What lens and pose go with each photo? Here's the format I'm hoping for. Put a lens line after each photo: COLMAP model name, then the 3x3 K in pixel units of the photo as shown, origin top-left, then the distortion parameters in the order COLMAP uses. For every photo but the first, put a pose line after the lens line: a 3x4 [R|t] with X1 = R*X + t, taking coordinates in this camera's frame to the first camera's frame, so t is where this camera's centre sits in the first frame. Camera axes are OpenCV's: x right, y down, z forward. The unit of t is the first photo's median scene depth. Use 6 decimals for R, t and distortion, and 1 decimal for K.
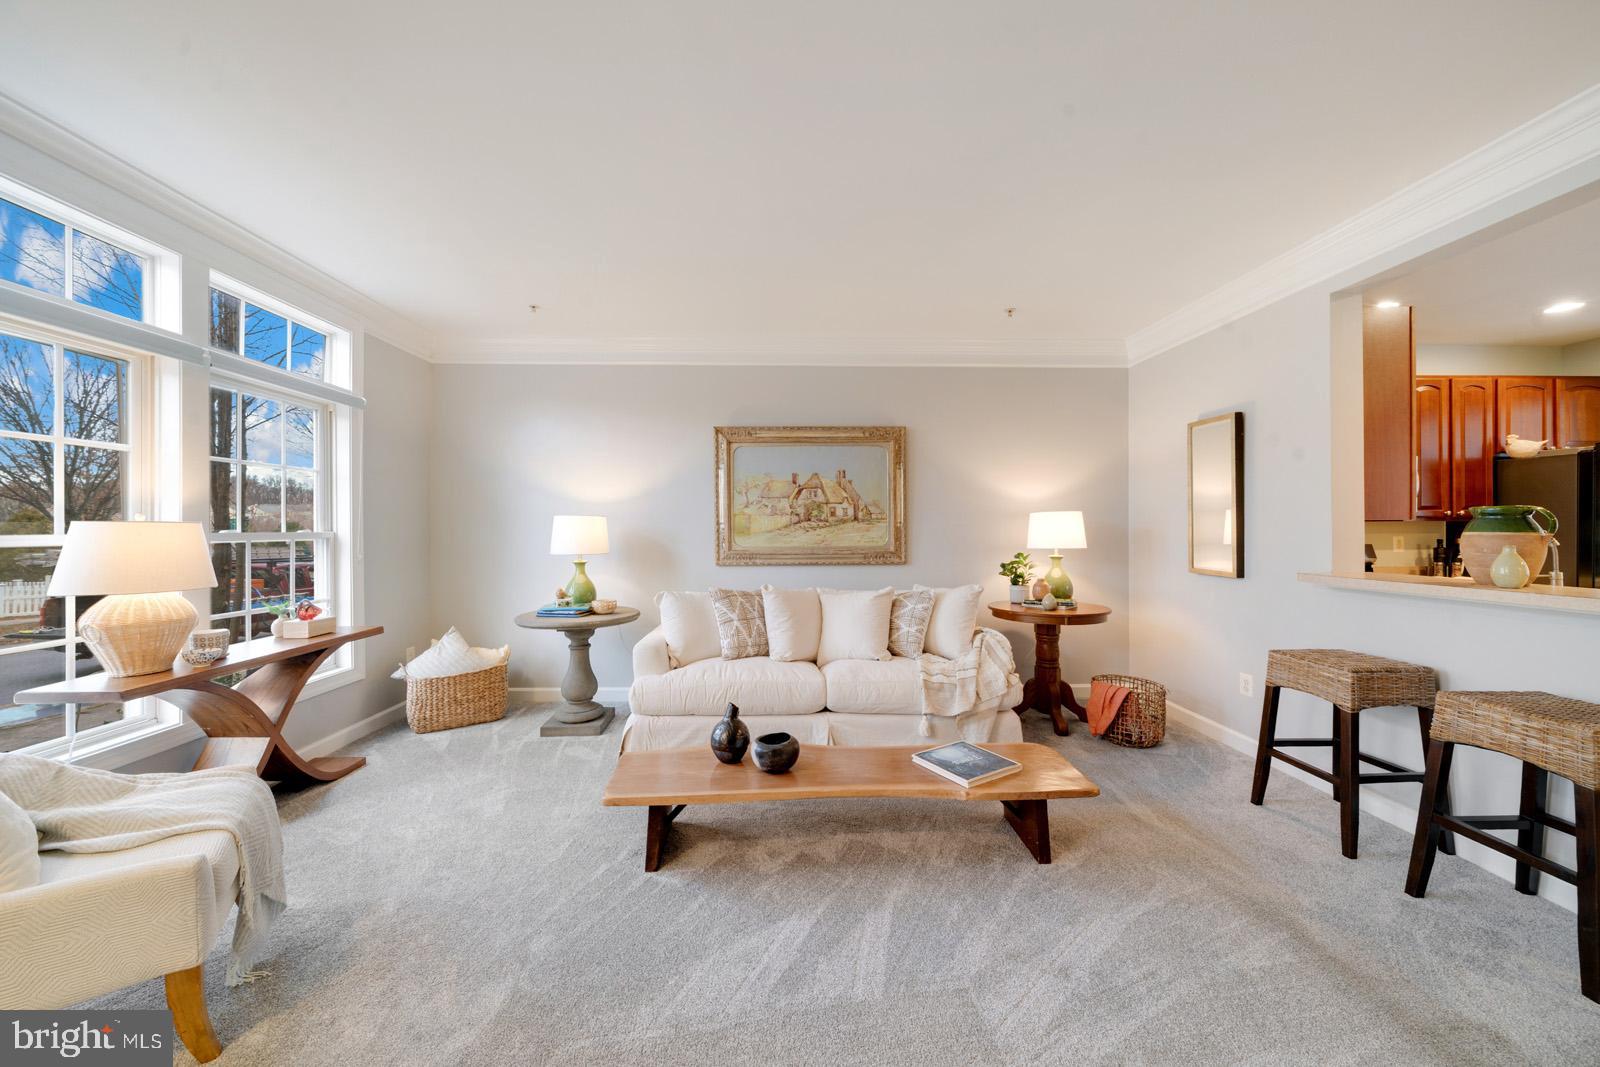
lens RADIAL K [[545.8, 0, 789.0], [0, 545.8, 528.1], [0, 0, 1]] dist [-0.008266, 0.000640]
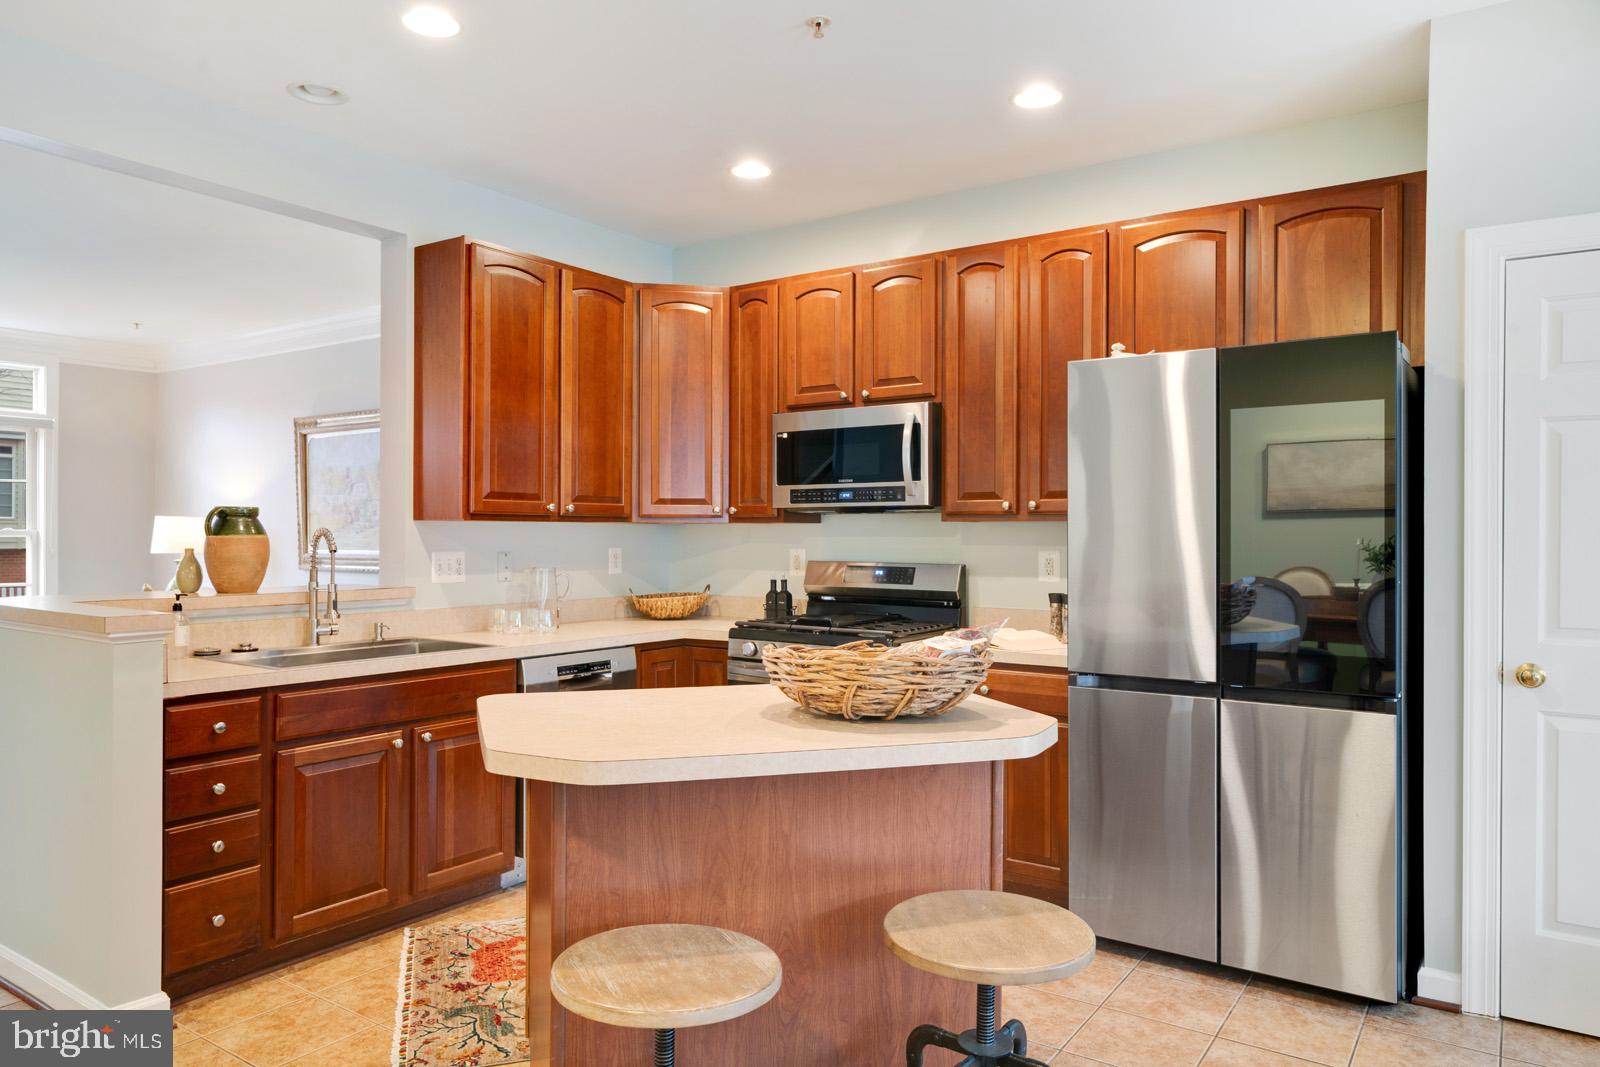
lens RADIAL K [[1070.1, 0, 787.8], [0, 1070.1, 529.2], [0, 0, 1]] dist [-0.002957, 0.002020]
pose [[0.805183, 0.005335, -0.593002, 1.816585], [-0.006527, 0.999979, 0.000135, -0.004971], [0.592990, 0.003762, 0.805201, 0.053477]]
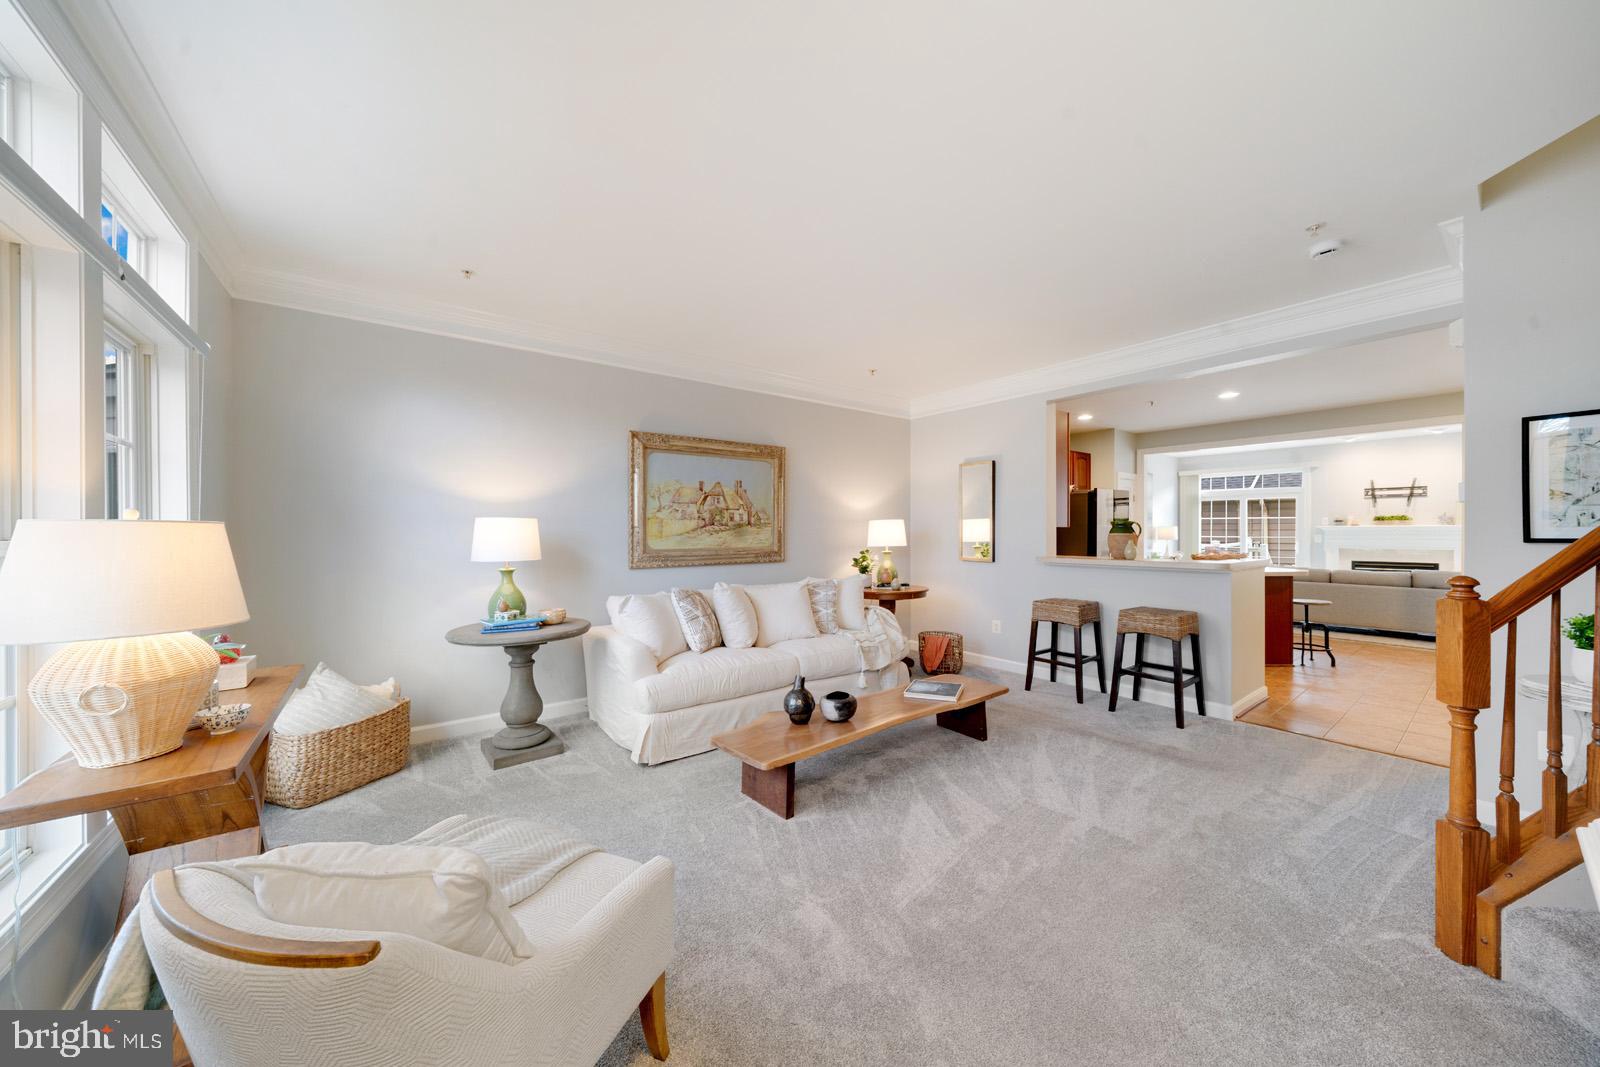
lens RADIAL K [[545.8, 0, 791.5], [0, 545.8, 532.0], [0, 0, 1]] dist [-0.008266, 0.000640]
pose [[0.815923, -0.000994, 0.578160, -0.541282], [0.000769, 1.000000, 0.000633, 0.000366], [-0.578160, -0.000072, 0.815923, 0.011266]]
